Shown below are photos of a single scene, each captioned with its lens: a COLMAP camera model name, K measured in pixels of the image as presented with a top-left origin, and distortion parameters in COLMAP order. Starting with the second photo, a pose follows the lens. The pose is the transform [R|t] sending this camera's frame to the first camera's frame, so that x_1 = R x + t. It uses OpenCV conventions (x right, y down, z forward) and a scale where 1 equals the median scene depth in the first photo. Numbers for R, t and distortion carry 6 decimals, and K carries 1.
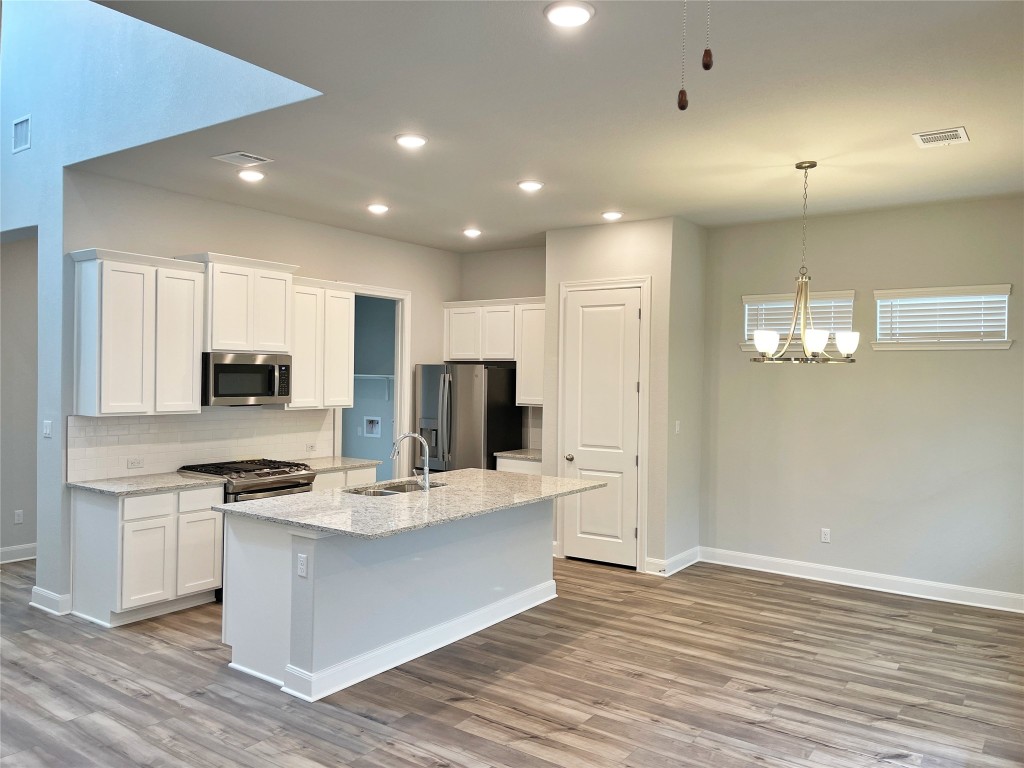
lens RADIAL K [[764.0, 0, 512.0], [0, 764.0, 384.0], [0, 0, 1]] dist [0.075042, -0.119218]
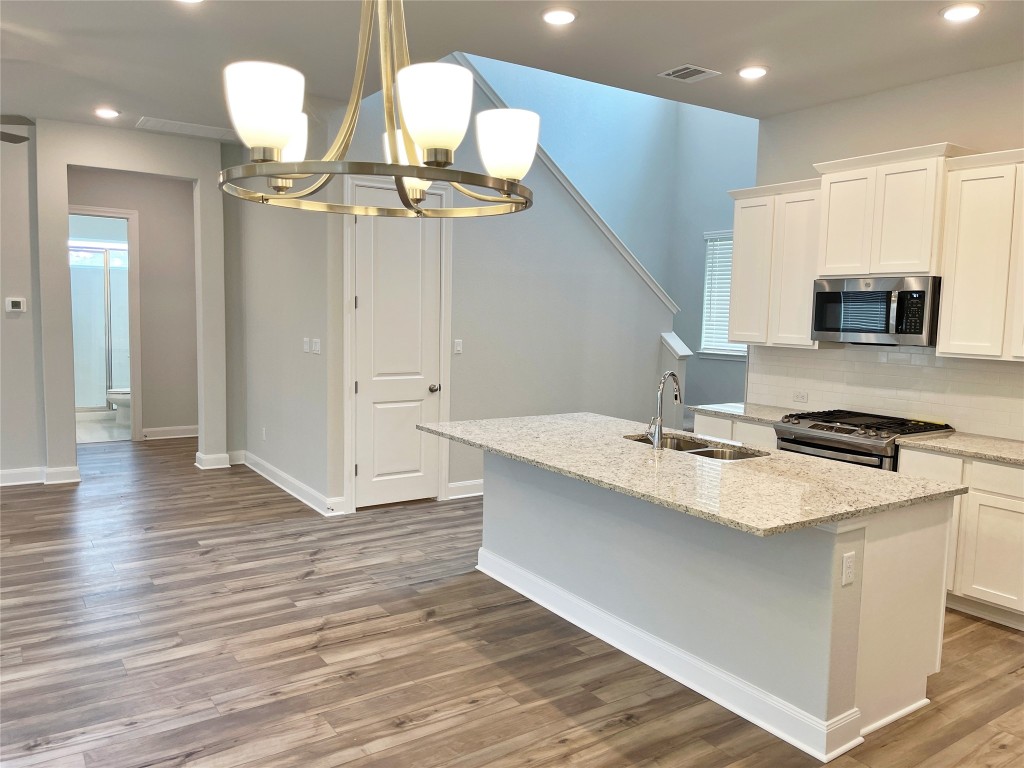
lens RADIAL K [[772.4, 0, 512.0], [0, 772.4, 384.0], [0, 0, 1]] dist [0.071410, -0.088678]
pose [[-0.351494, 0.064933, -0.933936, 0.743809], [-0.038371, 0.995754, 0.083672, 0.021272], [0.935403, 0.065246, -0.347510, 1.305121]]
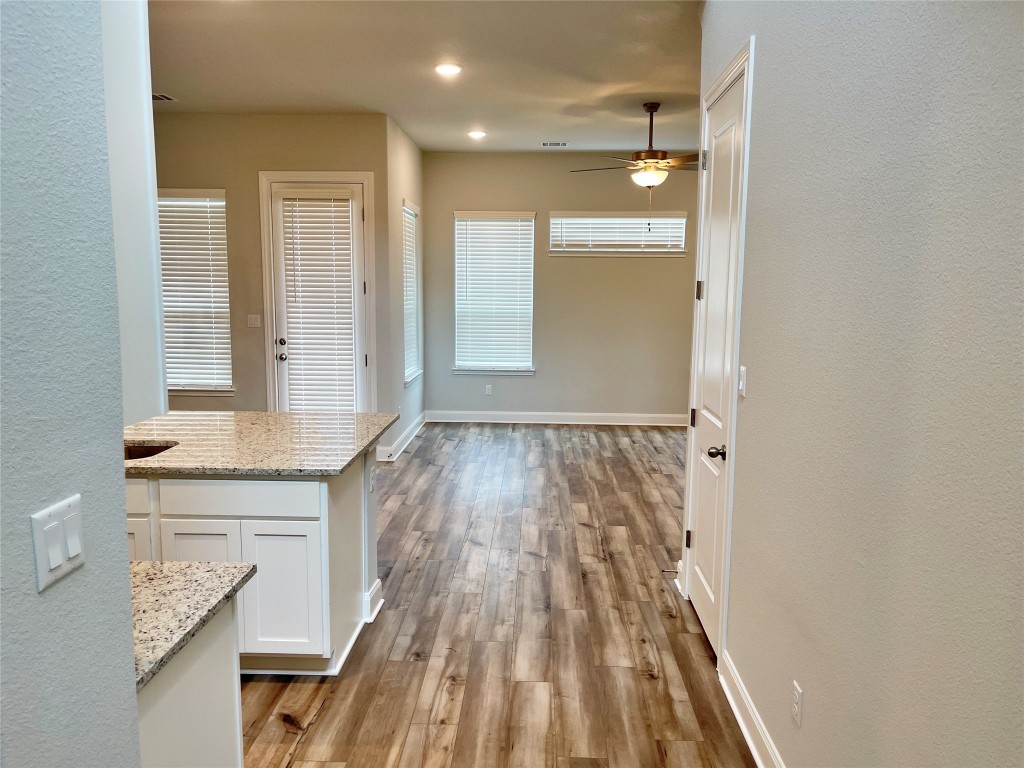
lens RADIAL K [[772.4, 0, 512.0], [0, 772.4, 384.0], [0, 0, 1]] dist [0.071410, -0.088678]
pose [[-0.543729, -0.131812, 0.828845, -1.043006], [-0.008156, 0.988373, 0.151831, -0.024180], [-0.839221, 0.075795, -0.538482, 1.245296]]
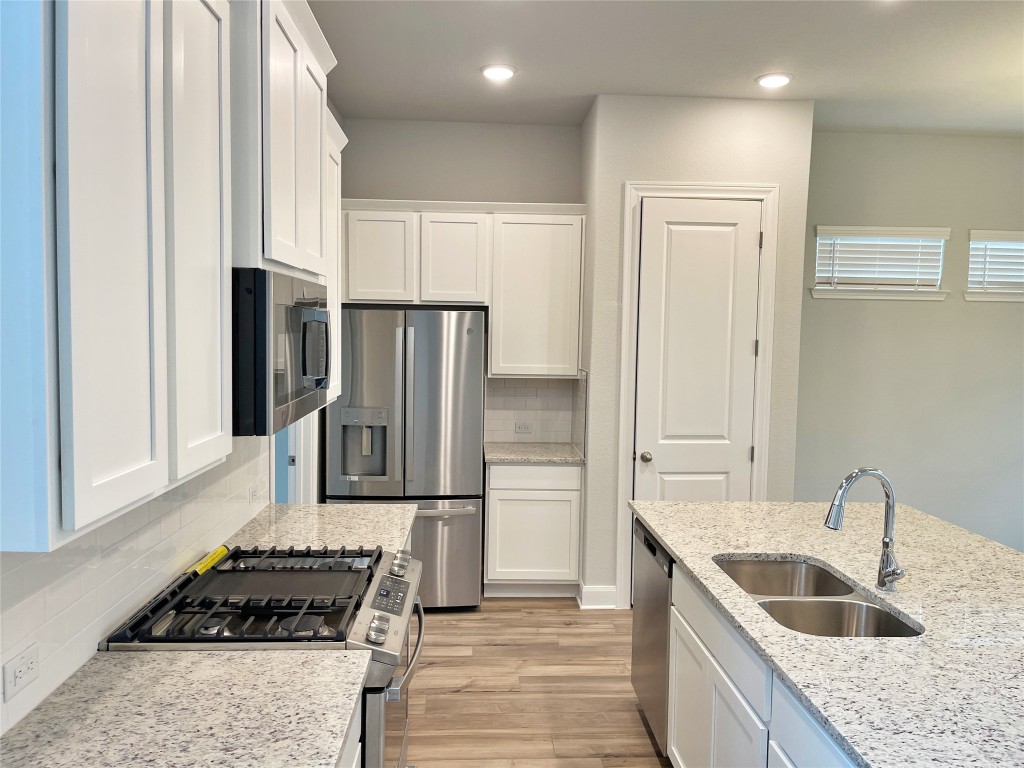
lens RADIAL K [[772.4, 0, 512.0], [0, 772.4, 384.0], [0, 0, 1]] dist [0.071410, -0.088678]
pose [[0.791318, -0.046768, 0.609613, -0.667751], [0.000532, 0.997122, 0.075806, -0.025461], [-0.611404, -0.059663, 0.789066, 0.892238]]
